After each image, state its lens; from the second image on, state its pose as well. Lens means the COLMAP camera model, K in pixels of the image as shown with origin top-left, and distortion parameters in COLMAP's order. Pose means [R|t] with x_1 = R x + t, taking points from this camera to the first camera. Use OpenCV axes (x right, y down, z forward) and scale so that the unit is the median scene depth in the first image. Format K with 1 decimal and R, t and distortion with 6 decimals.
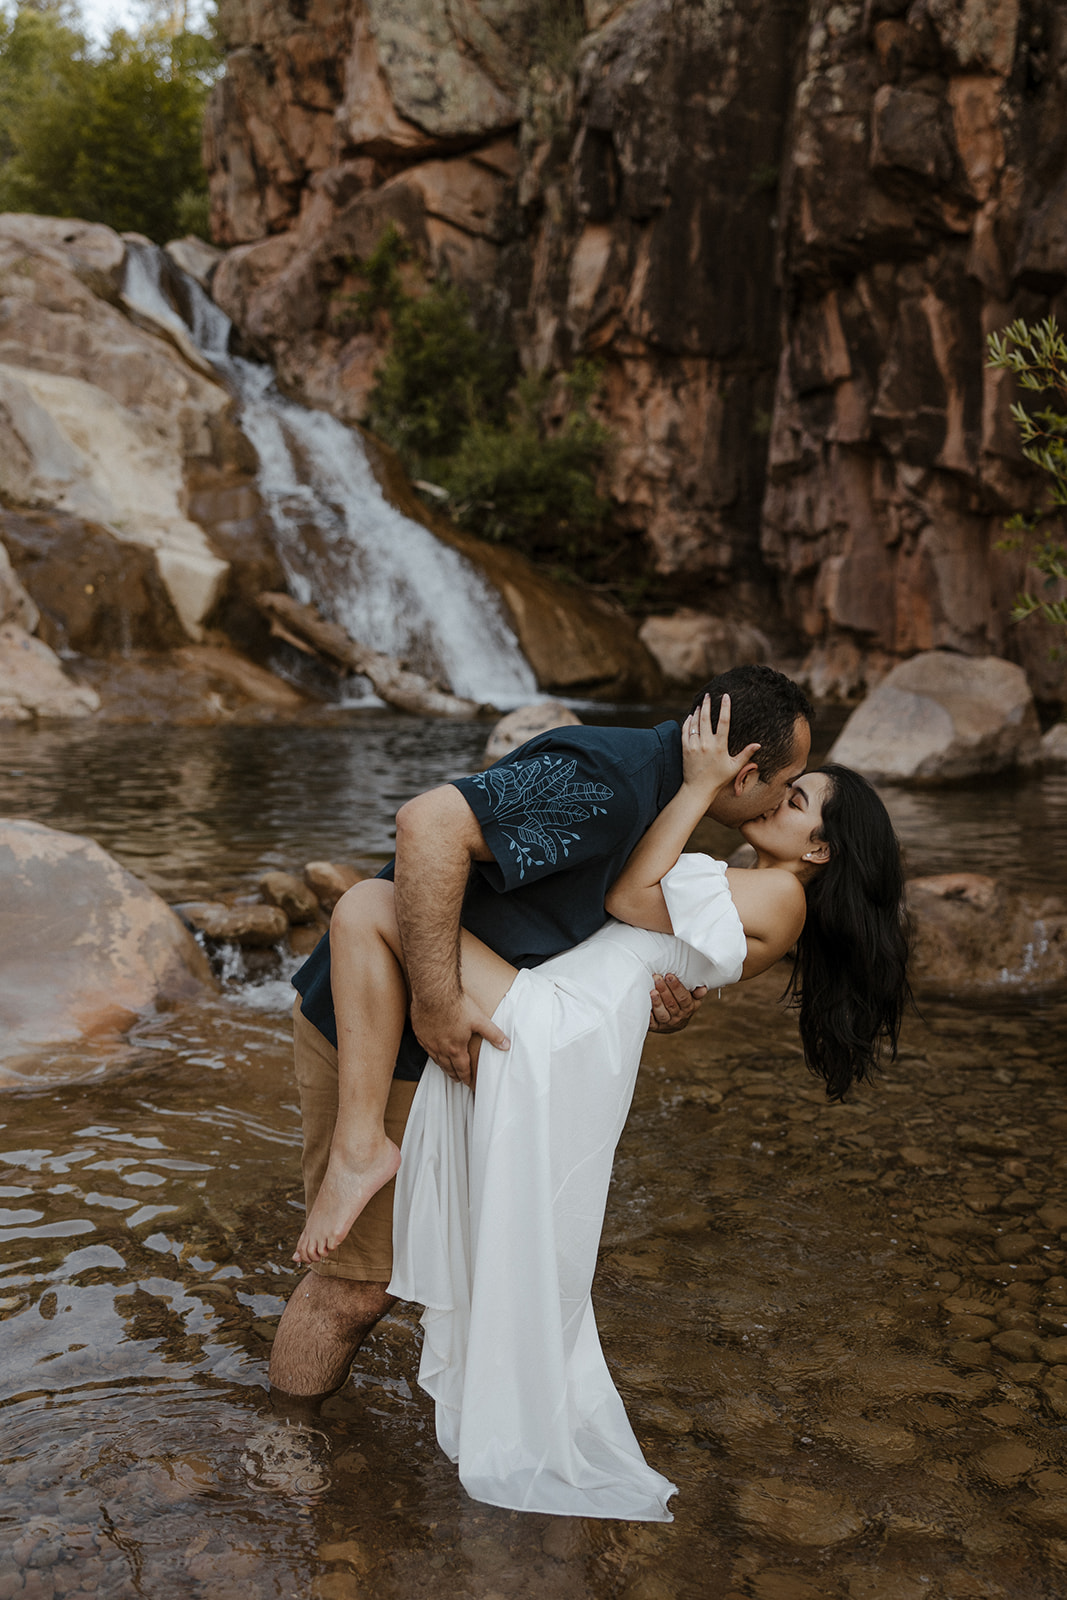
lens RADIAL K [[2751.8, 0, 533.5], [0, 2751.8, 800.0], [0, 0, 1]] dist [-0.047844, -0.019332]
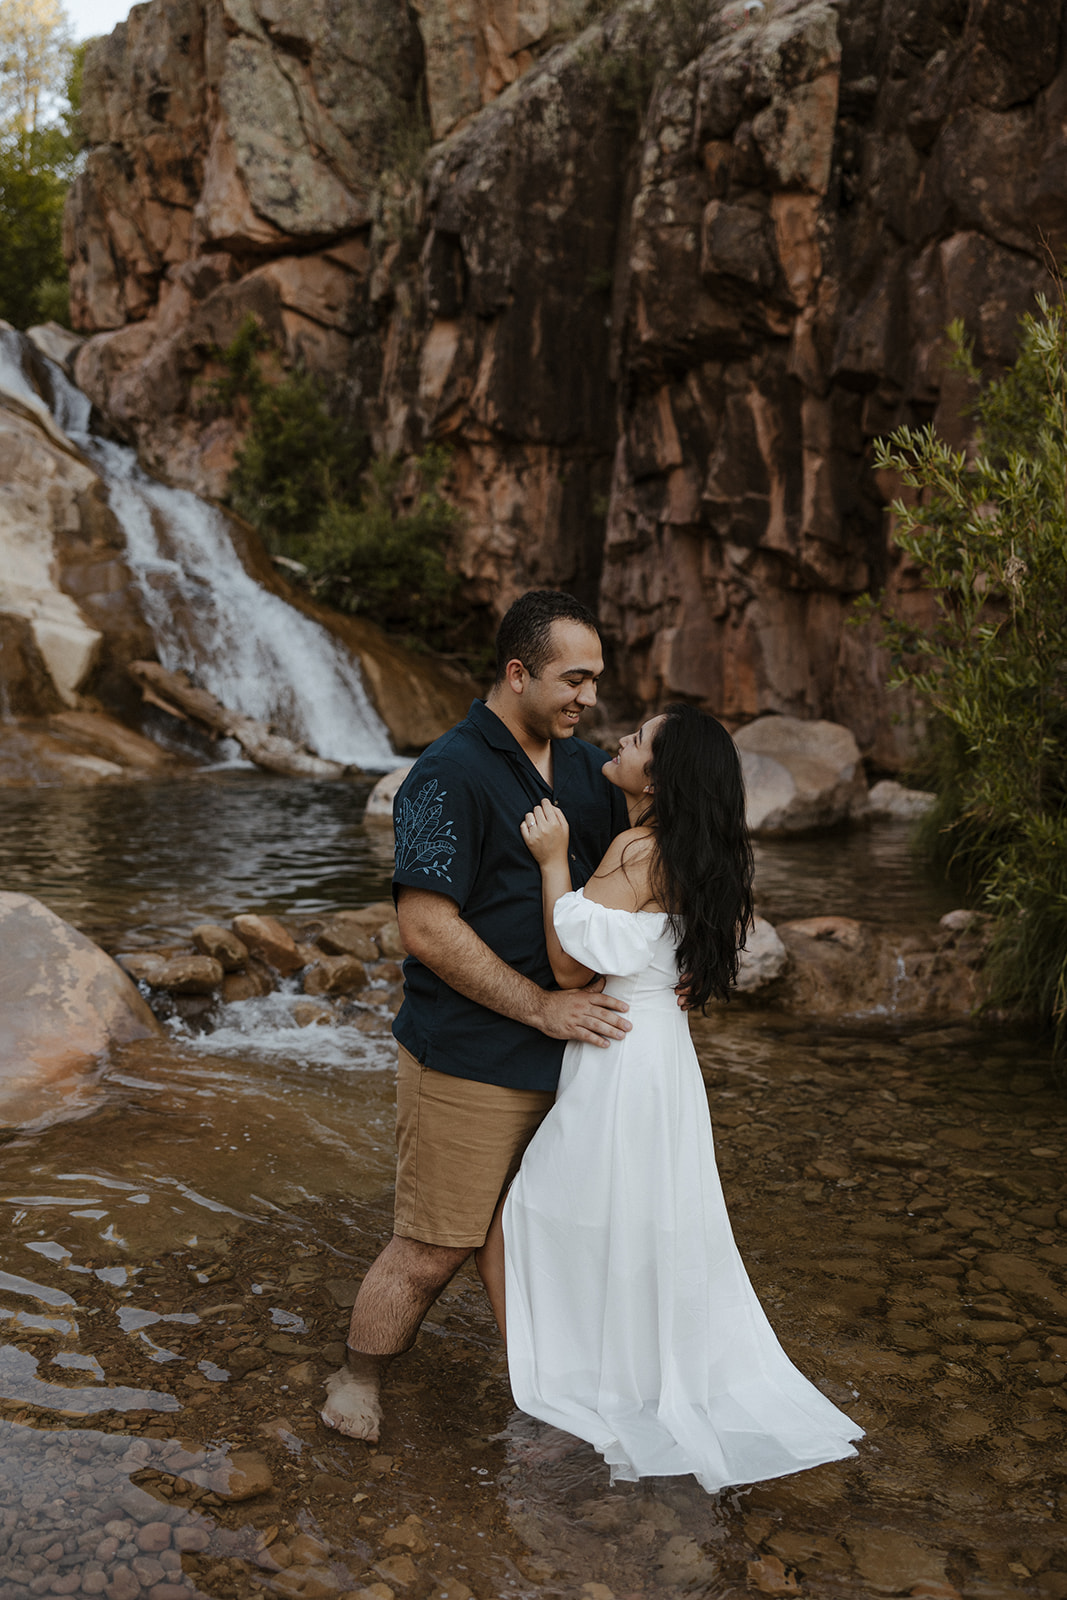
lens RADIAL K [[2751.8, 0, 533.5], [0, 2751.8, 800.0], [0, 0, 1]] dist [-0.047844, -0.019332]
pose [[0.987484, -0.007551, 0.157536, -0.114764], [0.010403, 0.999796, -0.017289, -0.002082], [-0.157374, 0.018711, 0.987362, -0.068202]]
